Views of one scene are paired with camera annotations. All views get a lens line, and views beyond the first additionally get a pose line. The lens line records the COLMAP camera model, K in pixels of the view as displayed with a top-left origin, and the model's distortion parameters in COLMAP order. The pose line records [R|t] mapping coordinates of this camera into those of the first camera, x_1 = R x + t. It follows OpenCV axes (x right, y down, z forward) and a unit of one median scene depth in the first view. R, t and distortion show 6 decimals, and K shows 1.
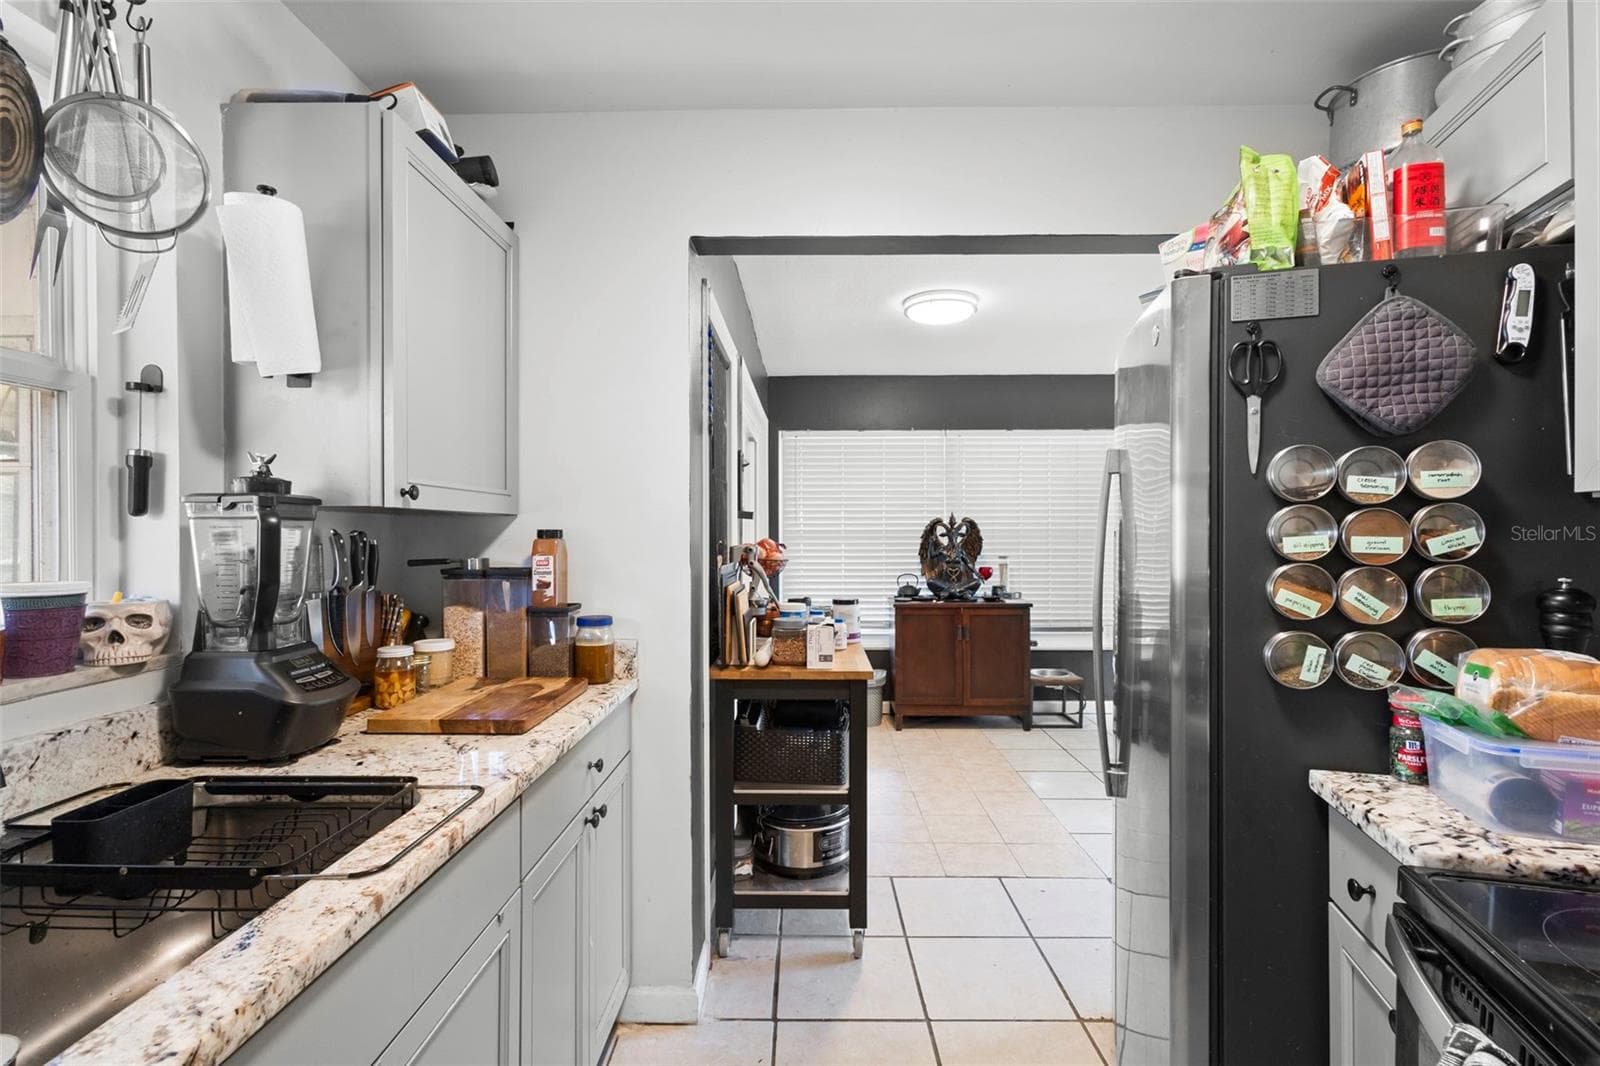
lens RADIAL K [[728.9, 0, 796.3], [0, 728.9, 534.5], [0, 0, 1]] dist [0.001724, 0.000112]
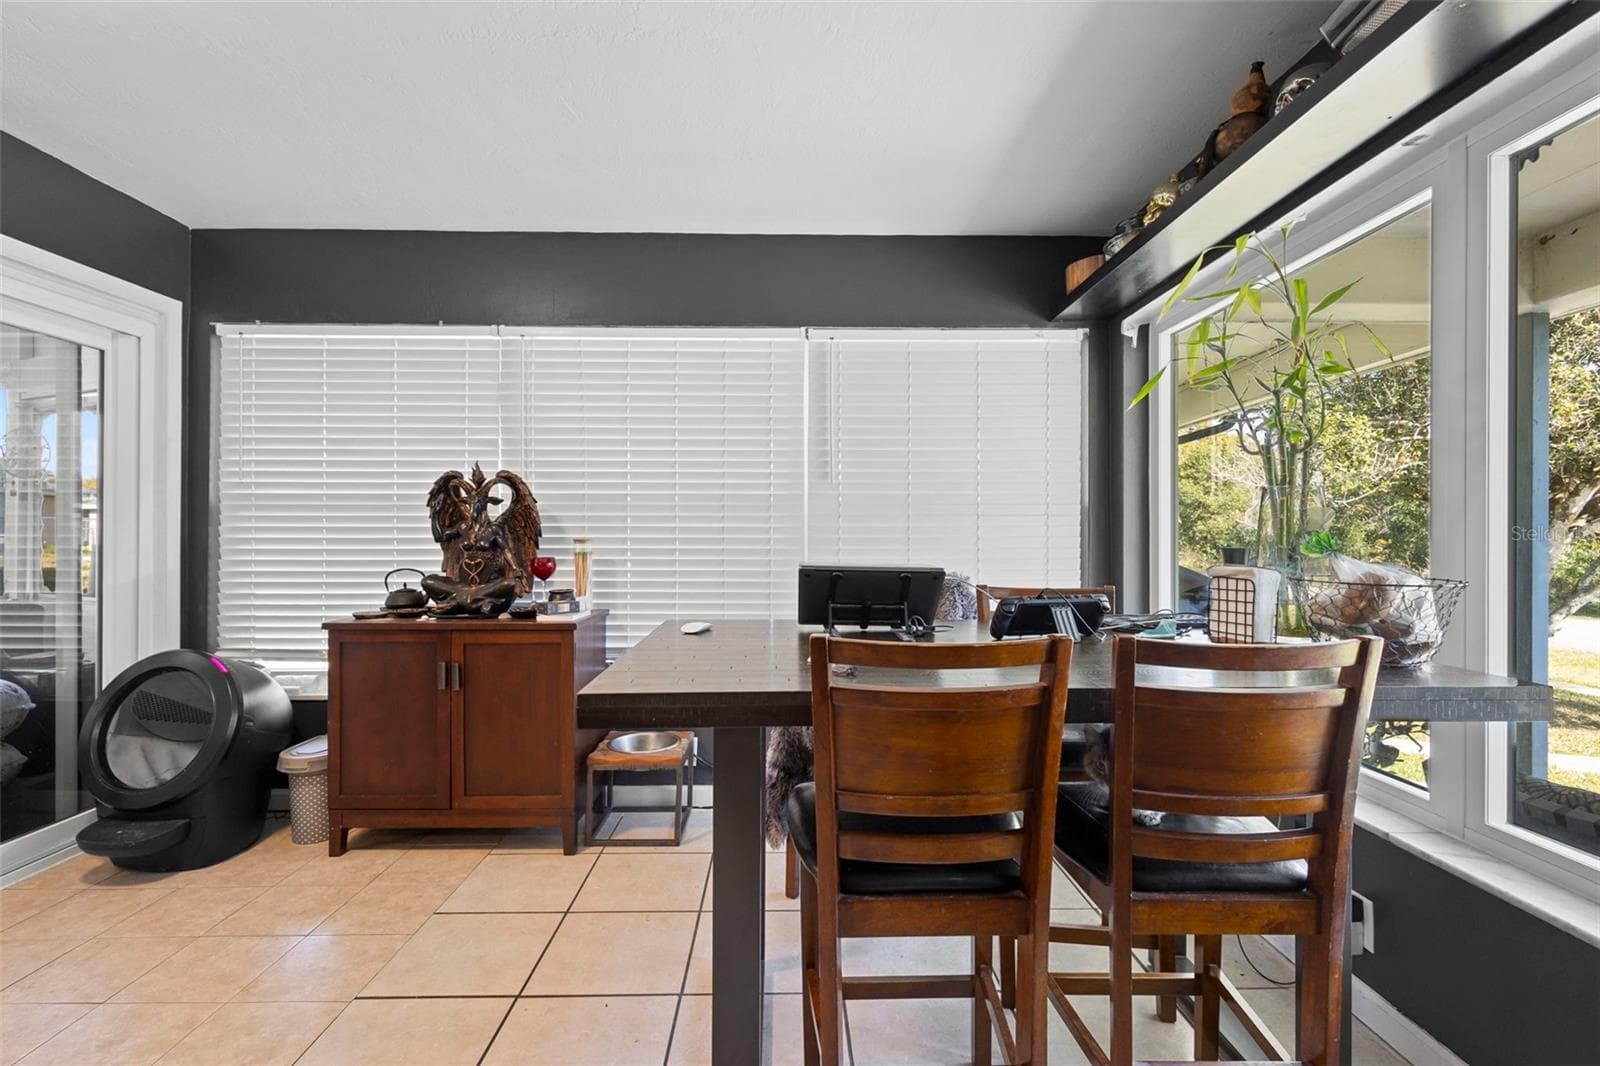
lens RADIAL K [[740.9, 0, 796.8], [0, 740.9, 531.9], [0, 0, 1]] dist [-0.001051, -0.001062]
pose [[0.999114, 0.003372, 0.041946, 0.439003], [-0.003174, 0.999983, -0.004790, 0.026890], [-0.041962, 0.004653, 0.999108, 0.409883]]
